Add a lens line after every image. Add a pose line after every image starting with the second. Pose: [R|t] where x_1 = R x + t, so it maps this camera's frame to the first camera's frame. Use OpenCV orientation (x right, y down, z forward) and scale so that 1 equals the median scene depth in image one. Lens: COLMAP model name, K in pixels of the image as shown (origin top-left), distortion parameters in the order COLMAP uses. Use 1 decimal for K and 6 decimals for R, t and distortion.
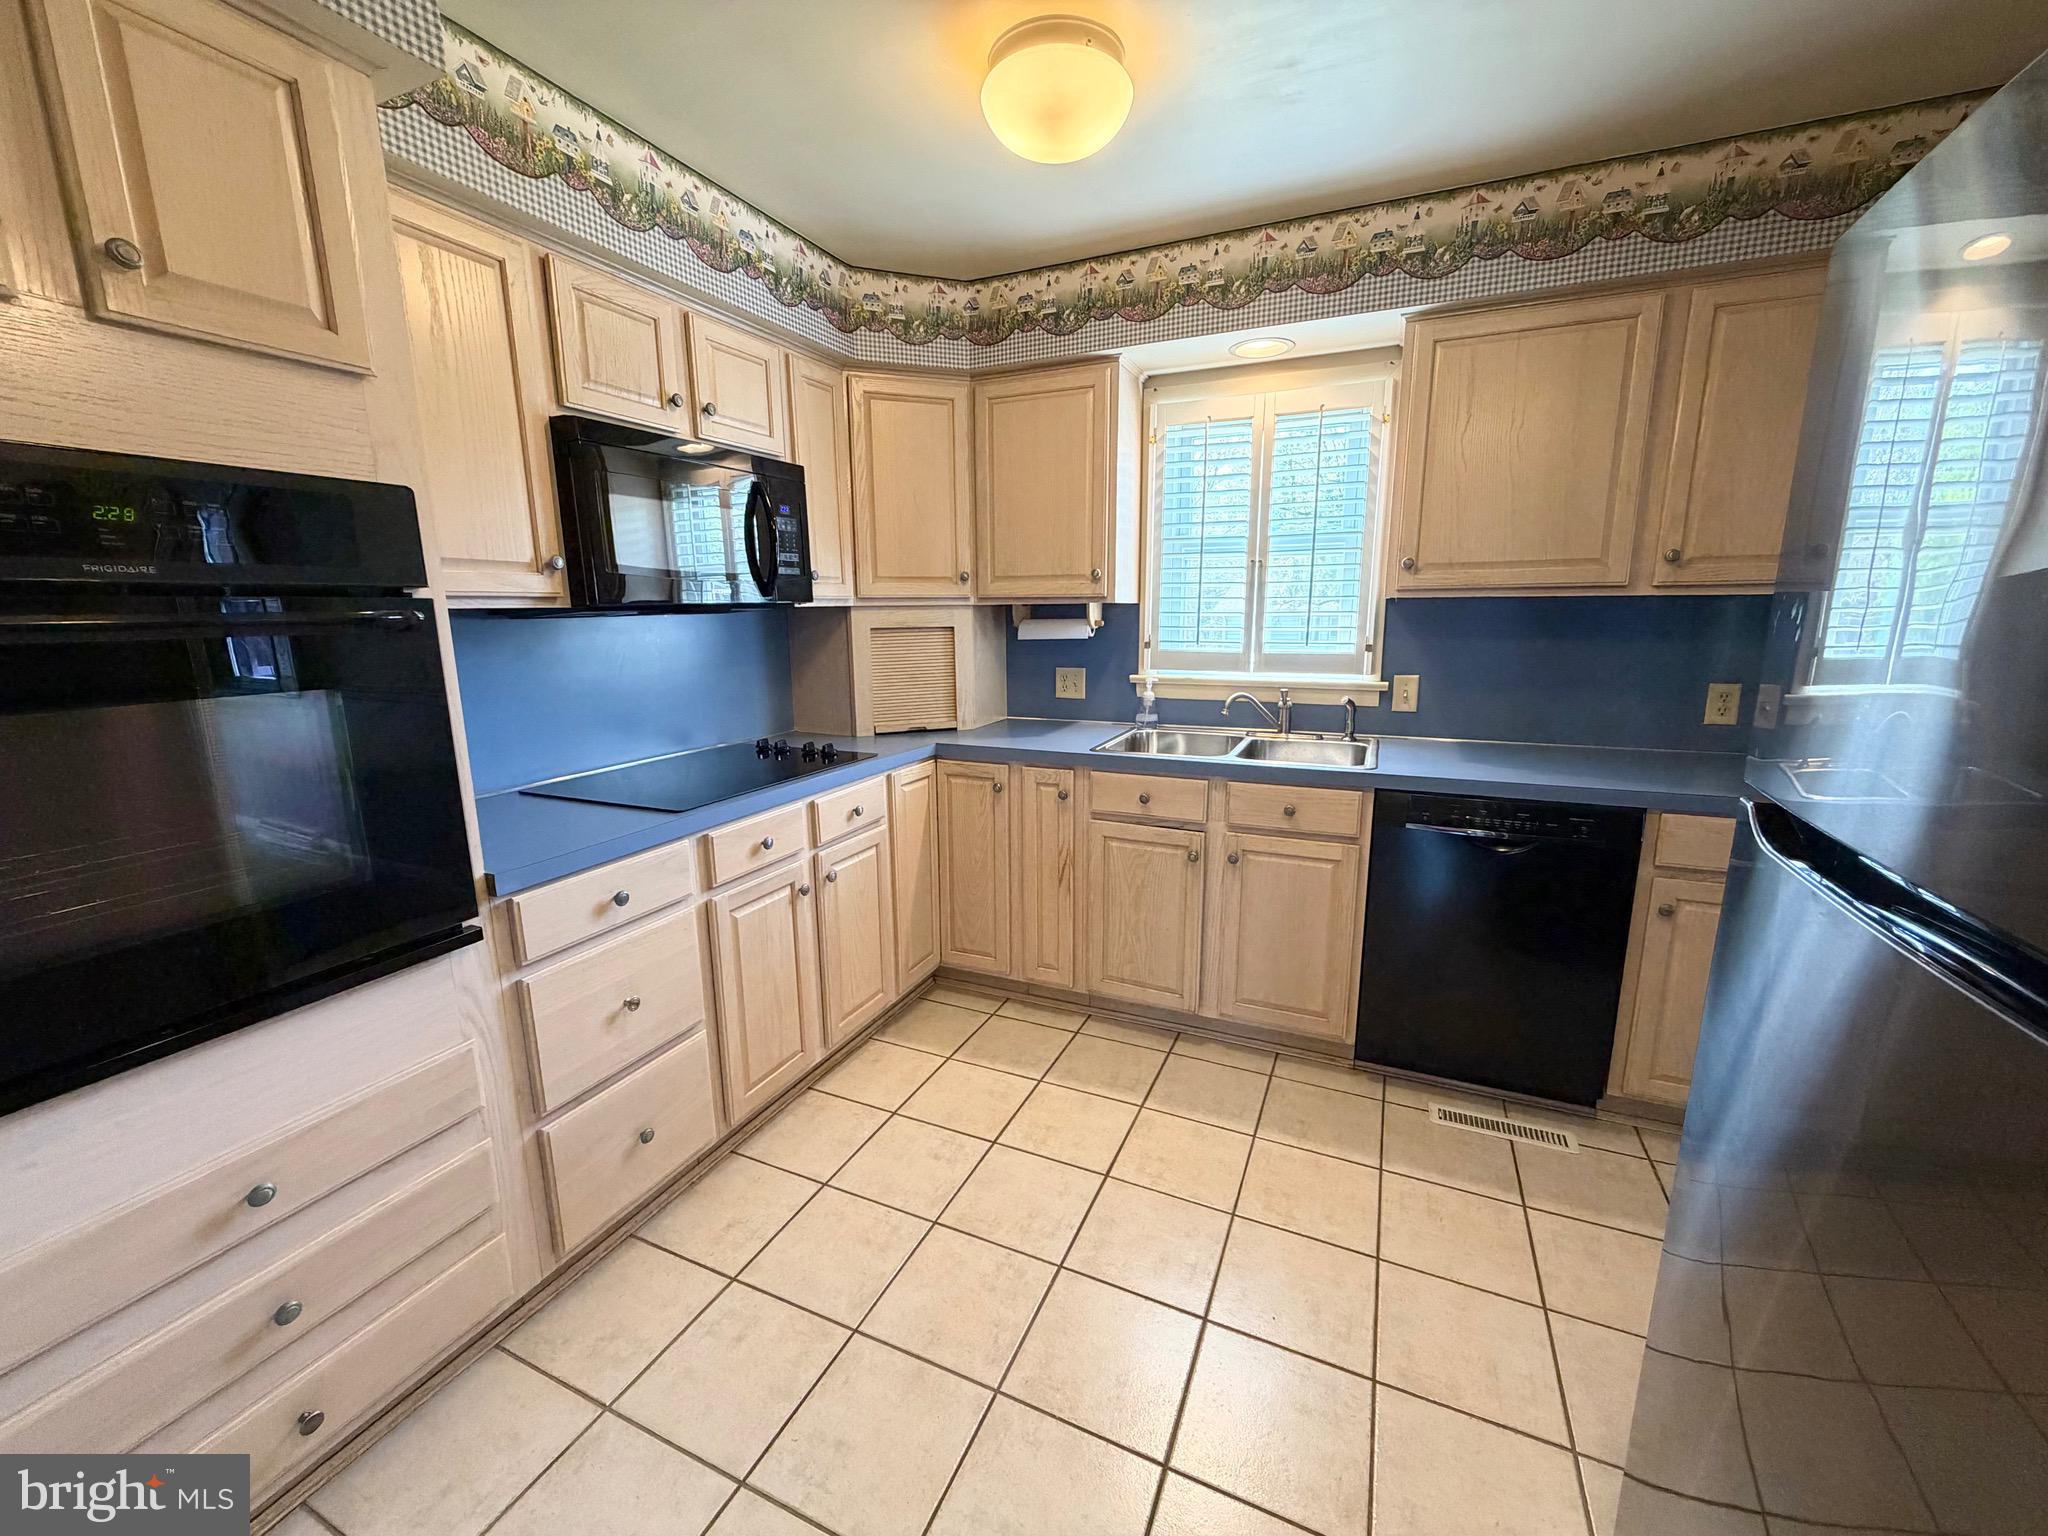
lens RADIAL K [[818.8, 0, 1023.1], [0, 818.8, 770.0], [0, 0, 1]] dist [-0.002997, 0.000380]
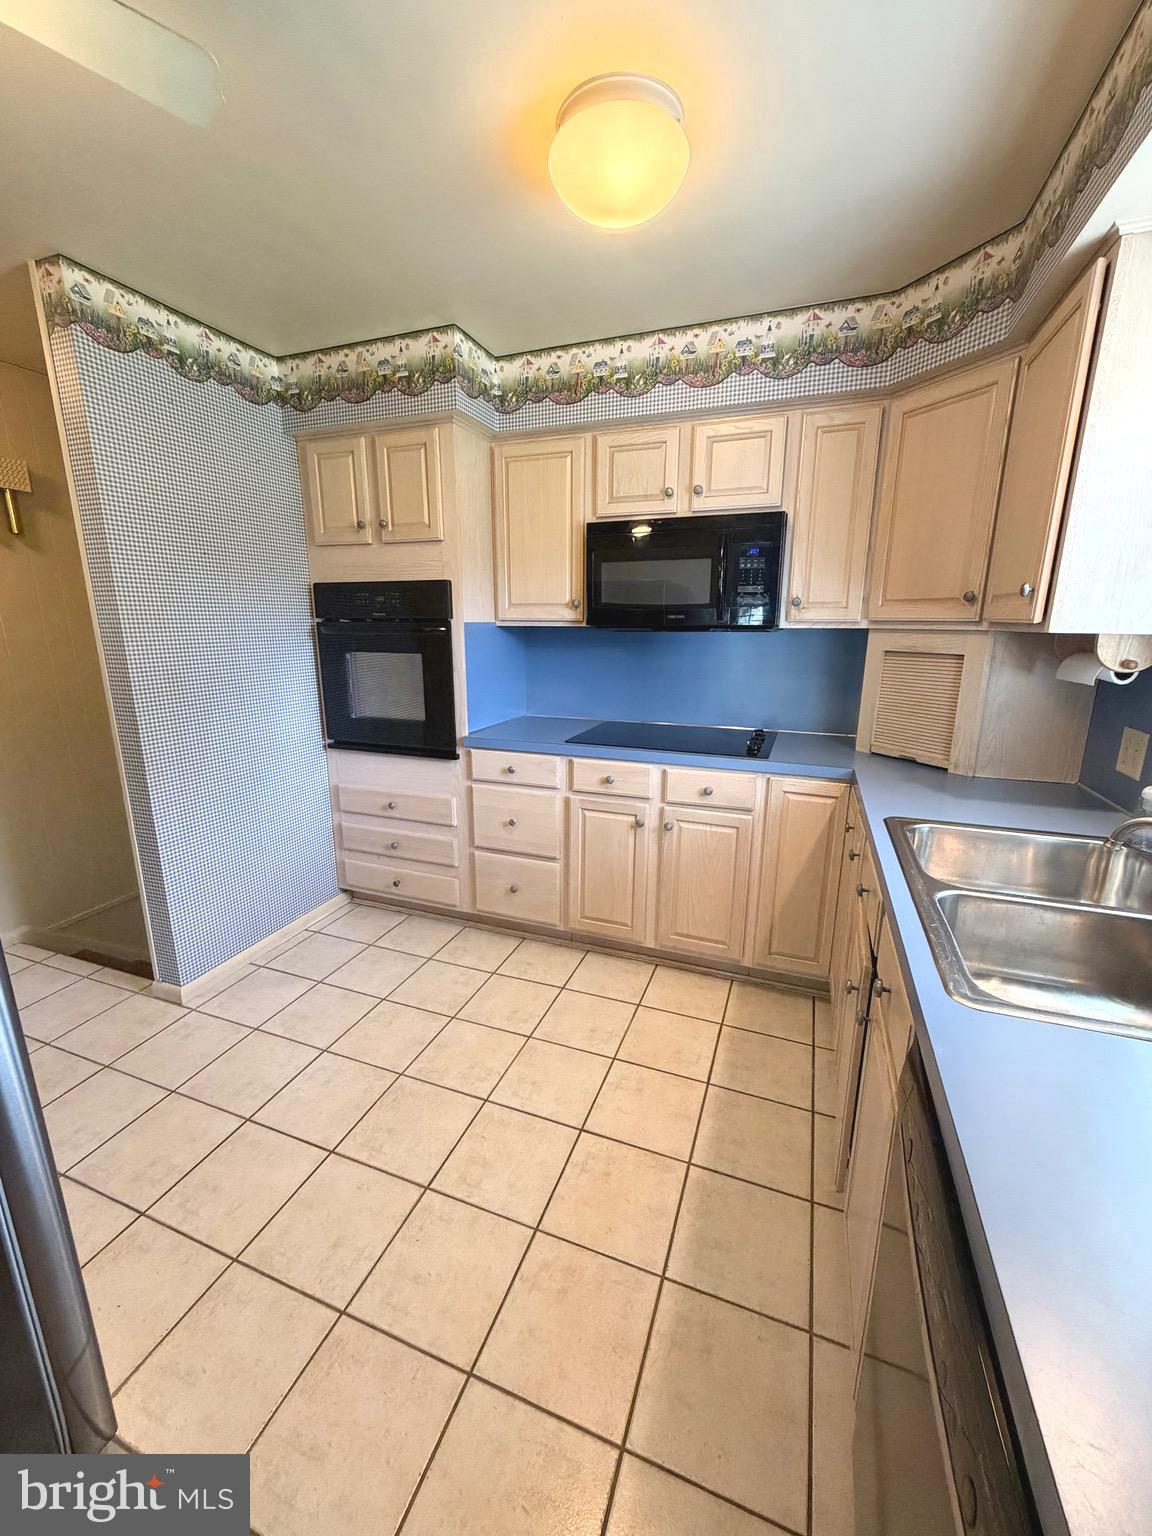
lens RADIAL K [[614.1, 0, 573.7], [0, 614.1, 766.5], [0, 0, 1]] dist [-0.002997, 0.000380]
pose [[0.053052, 0.241775, -0.968881, 0.779671], [-0.198146, 0.953504, 0.227088, -0.179917], [0.978736, 0.179933, 0.098492, 0.775580]]
